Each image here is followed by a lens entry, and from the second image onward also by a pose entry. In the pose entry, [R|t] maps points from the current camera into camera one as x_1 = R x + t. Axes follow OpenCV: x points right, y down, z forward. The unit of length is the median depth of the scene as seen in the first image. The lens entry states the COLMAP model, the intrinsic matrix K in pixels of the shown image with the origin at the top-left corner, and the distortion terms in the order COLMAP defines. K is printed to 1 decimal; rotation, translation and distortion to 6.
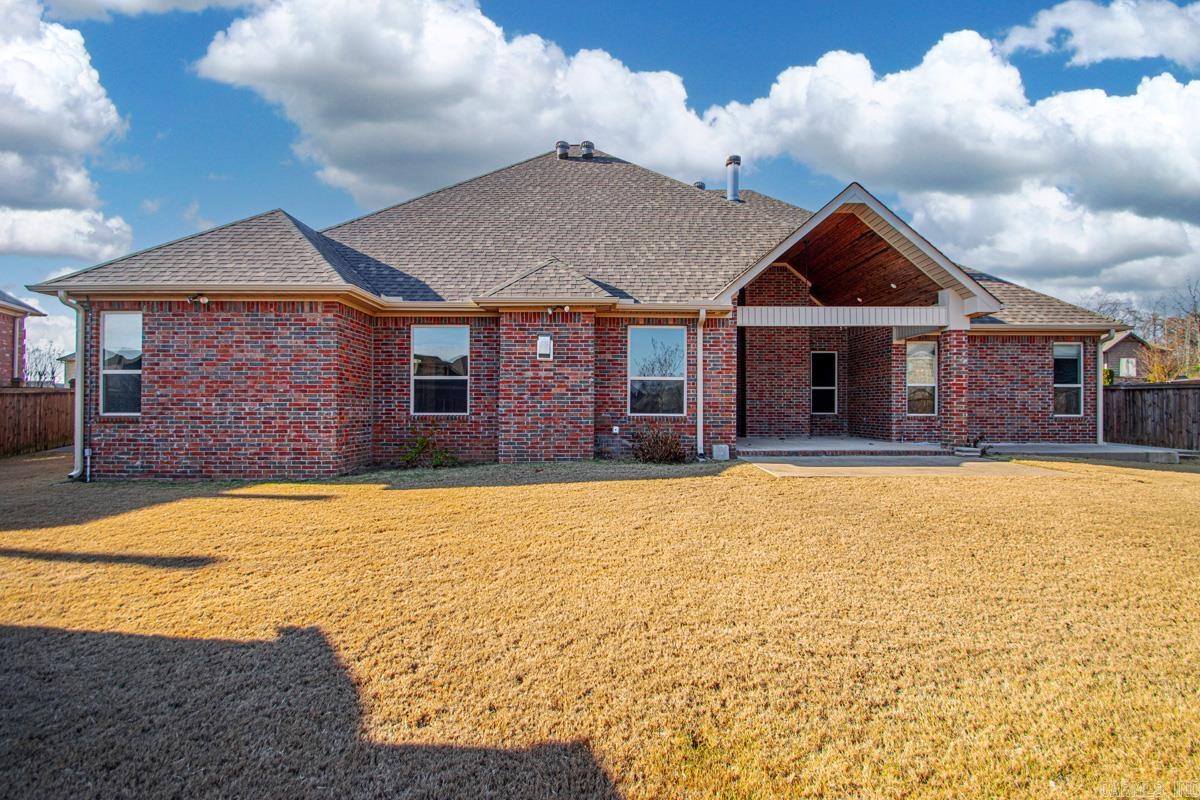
lens RADIAL K [[554.4, 0, 656.4], [0, 554.4, 408.2], [0, 0, 1]] dist [0.015708, -0.009655]
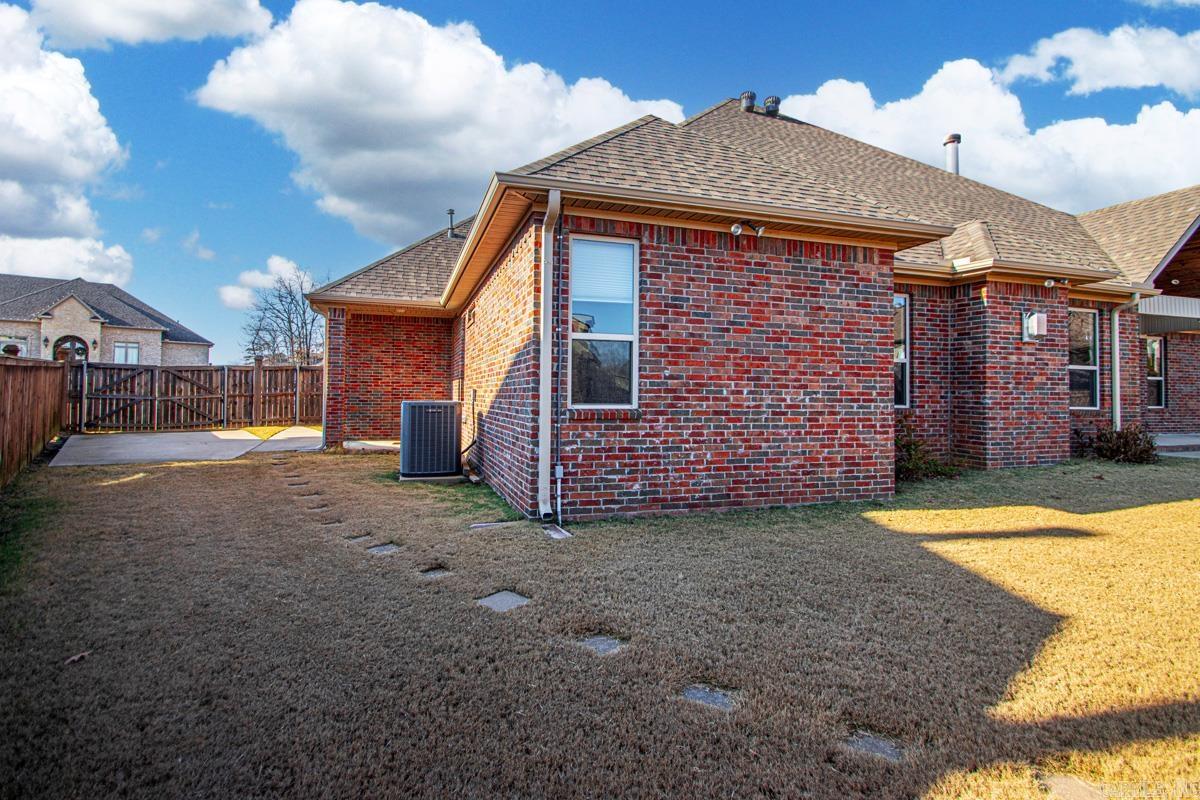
lens RADIAL K [[554.4, 0, 637.1], [0, 554.4, 387.7], [0, 0, 1]] dist [0.015708, -0.009655]
pose [[0.957583, 0.012976, 0.287864, -1.099277], [-0.008145, 0.999805, -0.017971, 0.000641], [-0.288041, 0.014864, 0.957503, 0.413850]]
